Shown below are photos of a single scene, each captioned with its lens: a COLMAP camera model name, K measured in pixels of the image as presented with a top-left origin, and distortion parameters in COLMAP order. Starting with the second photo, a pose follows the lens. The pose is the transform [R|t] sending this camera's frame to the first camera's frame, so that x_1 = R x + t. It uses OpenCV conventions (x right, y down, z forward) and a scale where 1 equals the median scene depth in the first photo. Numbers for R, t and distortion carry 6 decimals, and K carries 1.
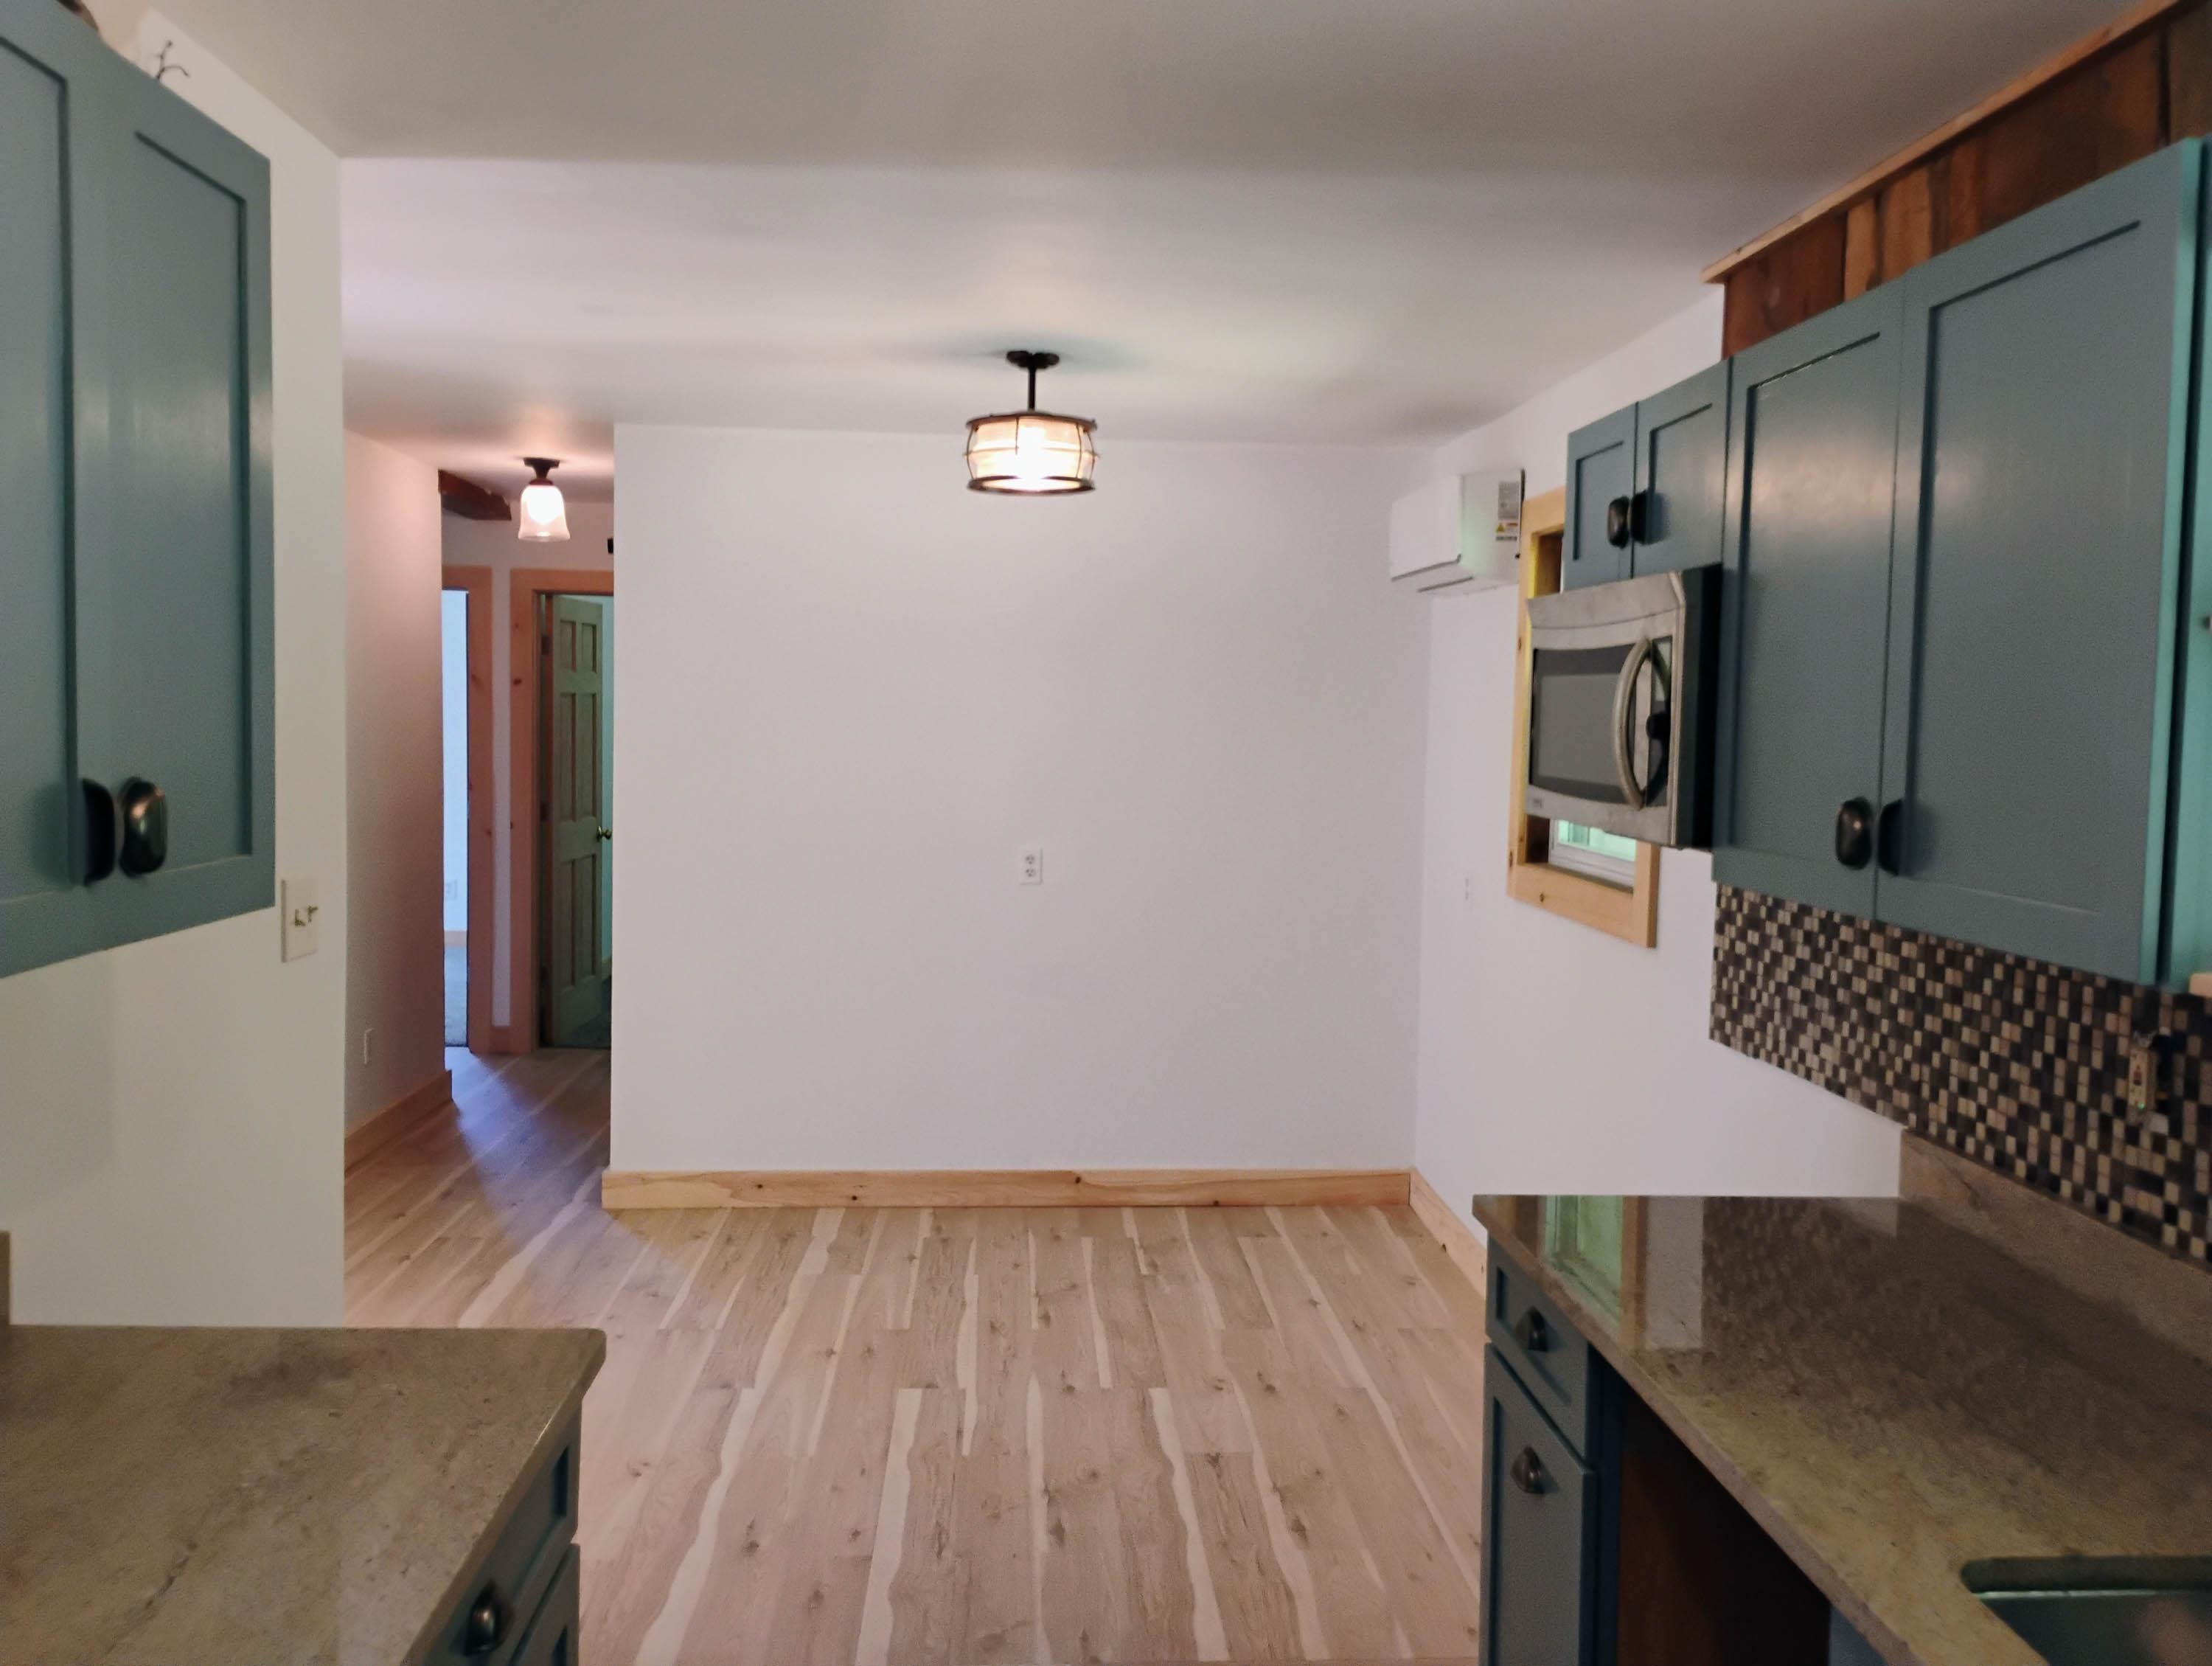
lens RADIAL K [[1837.6, 0, 1088.6], [0, 1837.6, 822.7], [0, 0, 1]] dist [0.062500, -0.075694]
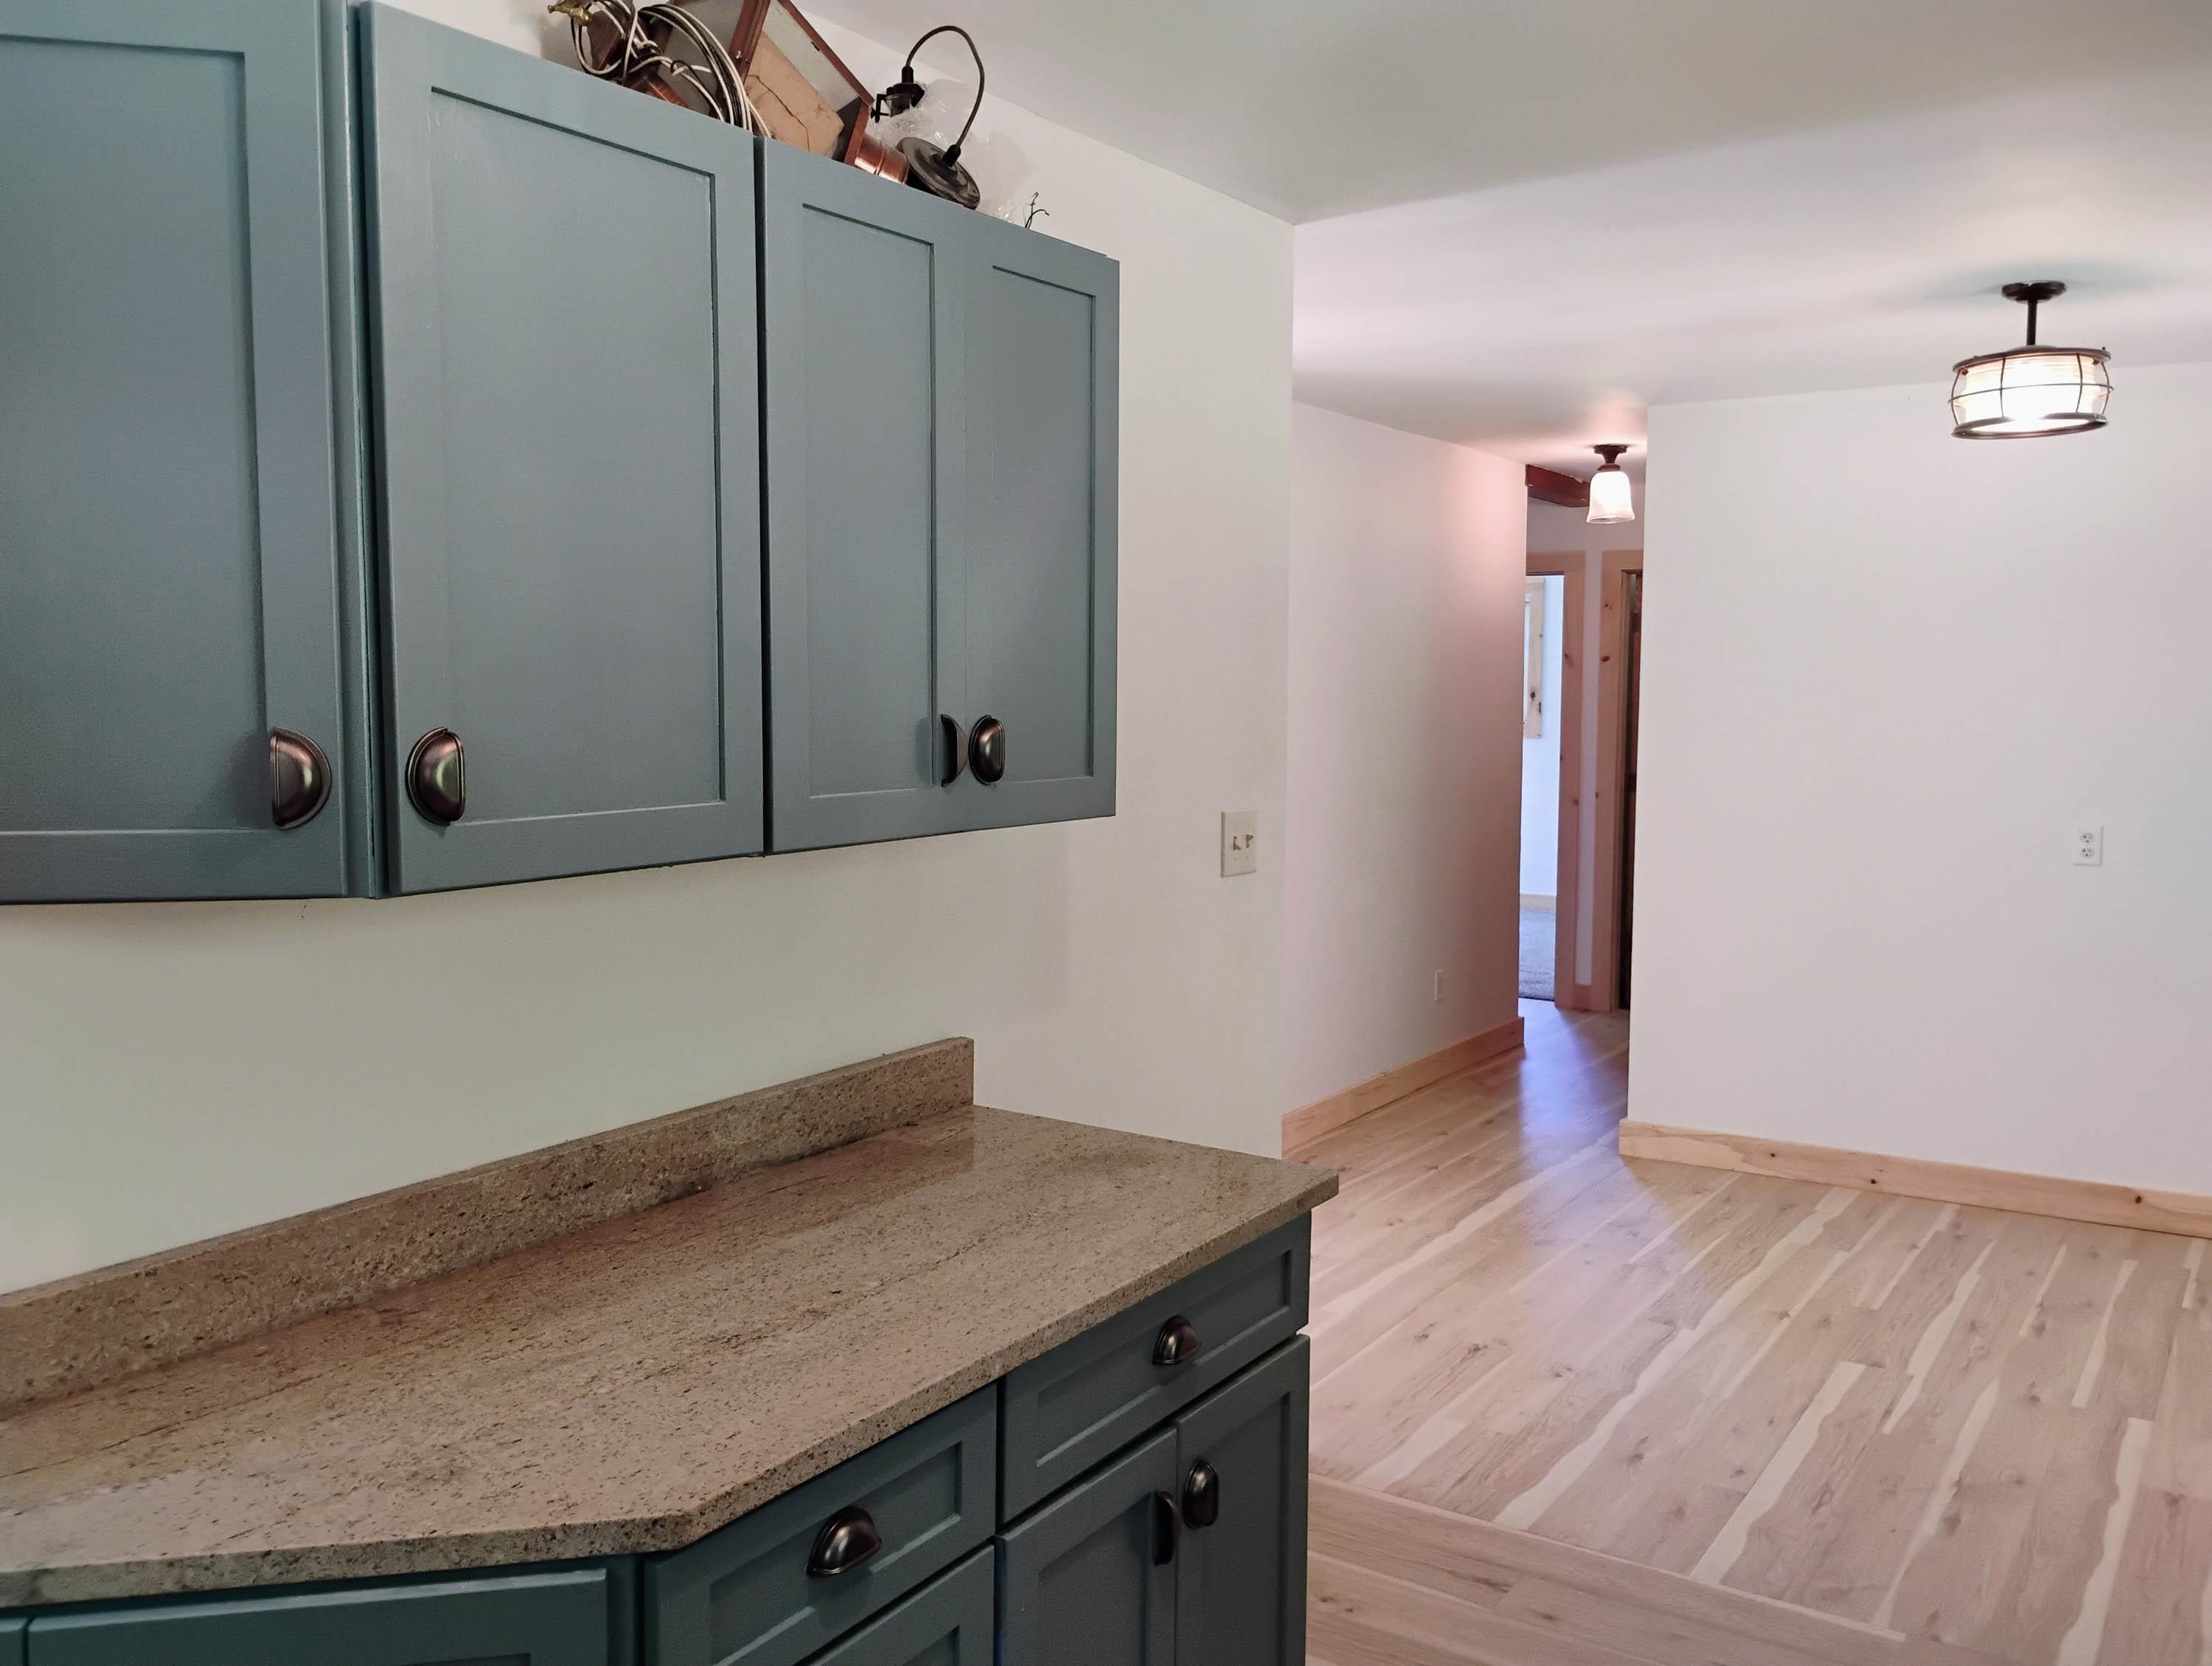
lens RADIAL K [[1837.6, 0, 1067.4], [0, 1837.6, 826.9], [0, 0, 1]] dist [0.062500, -0.075694]
pose [[0.794106, 0.032180, -0.606927, 0.201554], [-0.025937, 0.999482, 0.019057, 0.016584], [0.607226, 0.000609, 0.794529, -0.049517]]
